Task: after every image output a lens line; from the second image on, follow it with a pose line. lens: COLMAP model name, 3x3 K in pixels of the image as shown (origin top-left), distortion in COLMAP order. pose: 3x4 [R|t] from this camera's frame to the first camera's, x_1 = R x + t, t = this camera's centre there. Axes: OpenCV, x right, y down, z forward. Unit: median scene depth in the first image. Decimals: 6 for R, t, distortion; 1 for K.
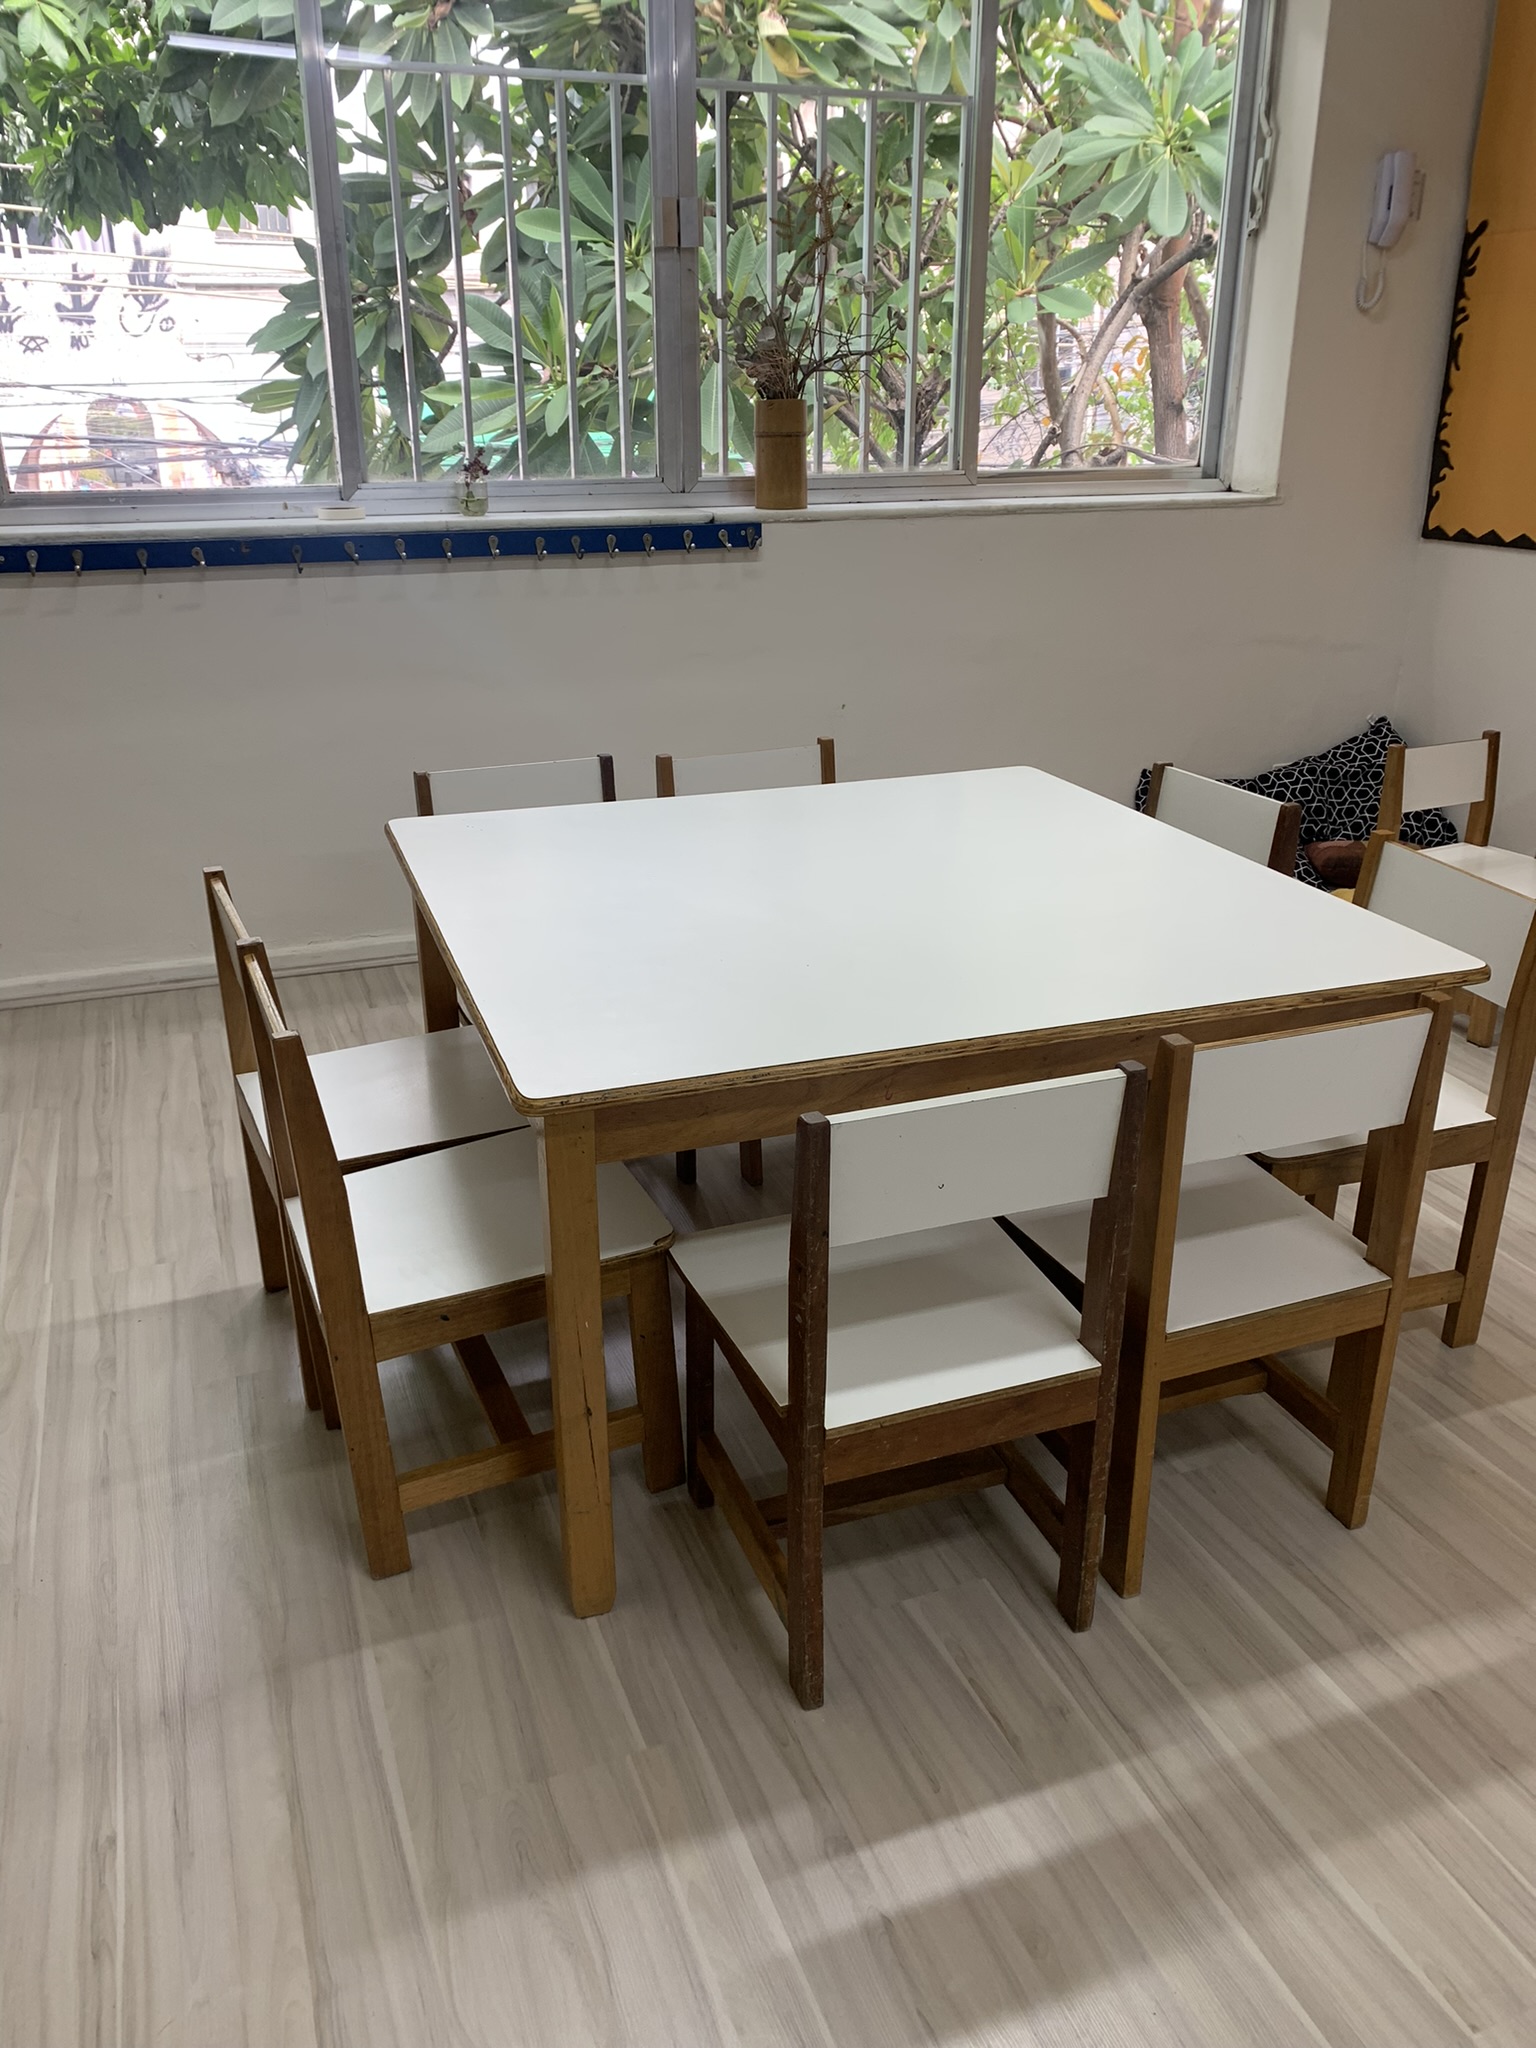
lens RADIAL K [[1545.0, 0, 759.9], [0, 1545.0, 1030.4], [0, 0, 1]] dist [0.004546, -0.020504]
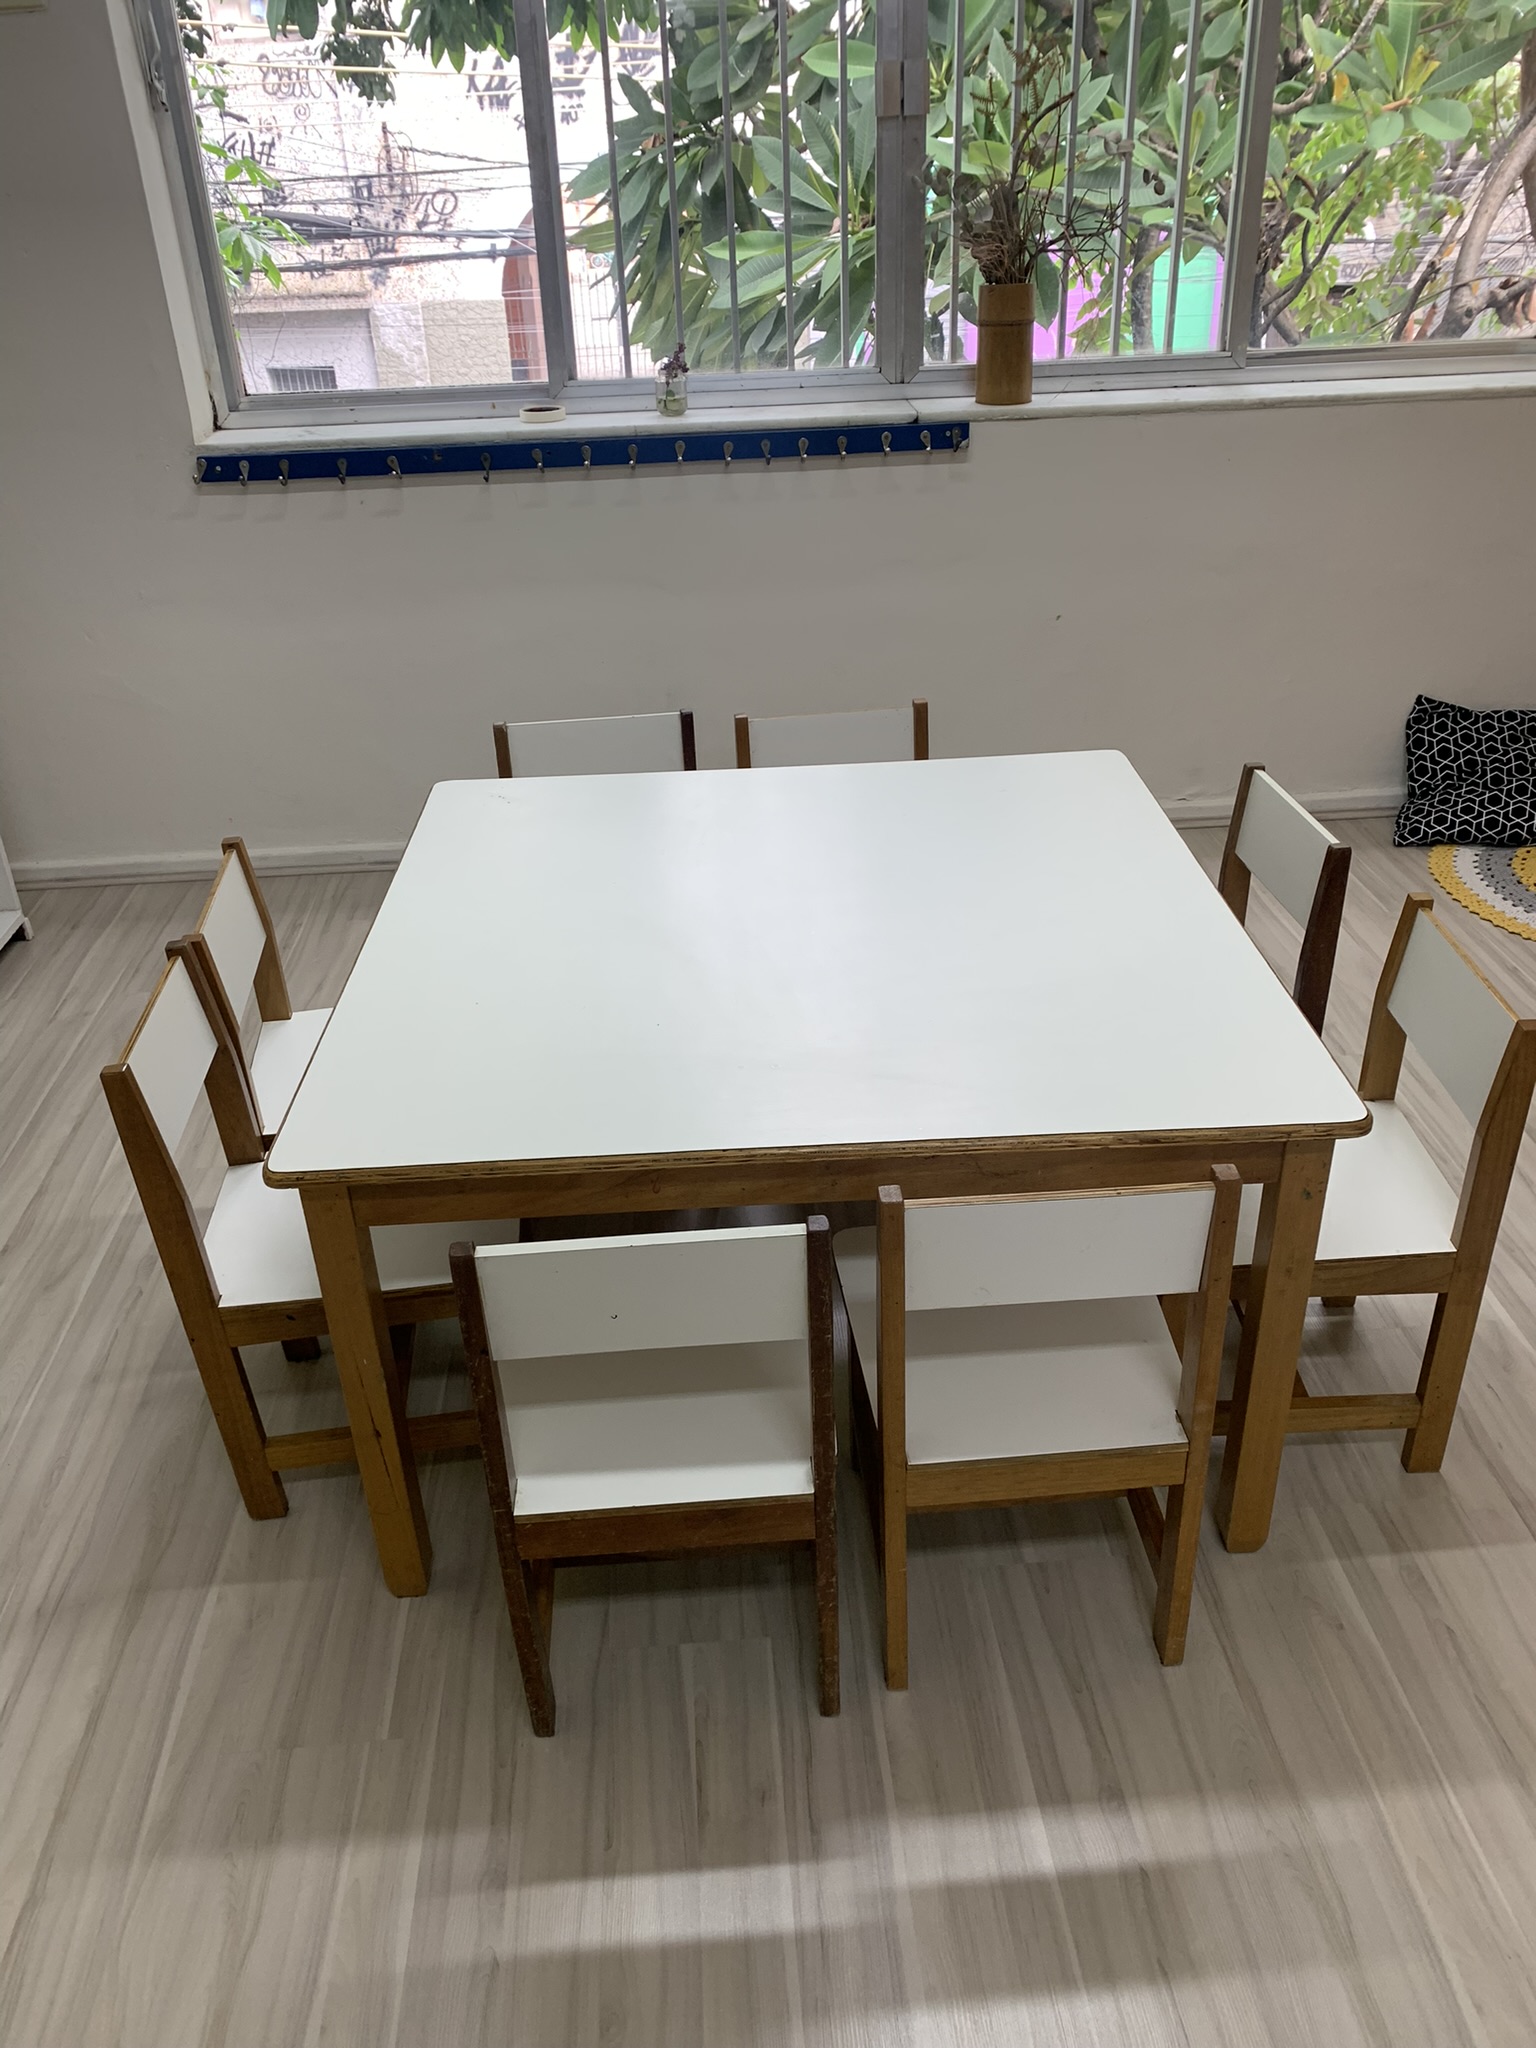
lens RADIAL K [[1545.0, 0, 767.8], [0, 1545.0, 1030.5], [0, 0, 1]] dist [0.004546, -0.020504]
pose [[0.957943, 0.115237, -0.262804, 0.356071], [-0.079847, 0.986697, 0.141607, -0.182443], [0.275627, -0.114667, 0.954401, 0.065772]]
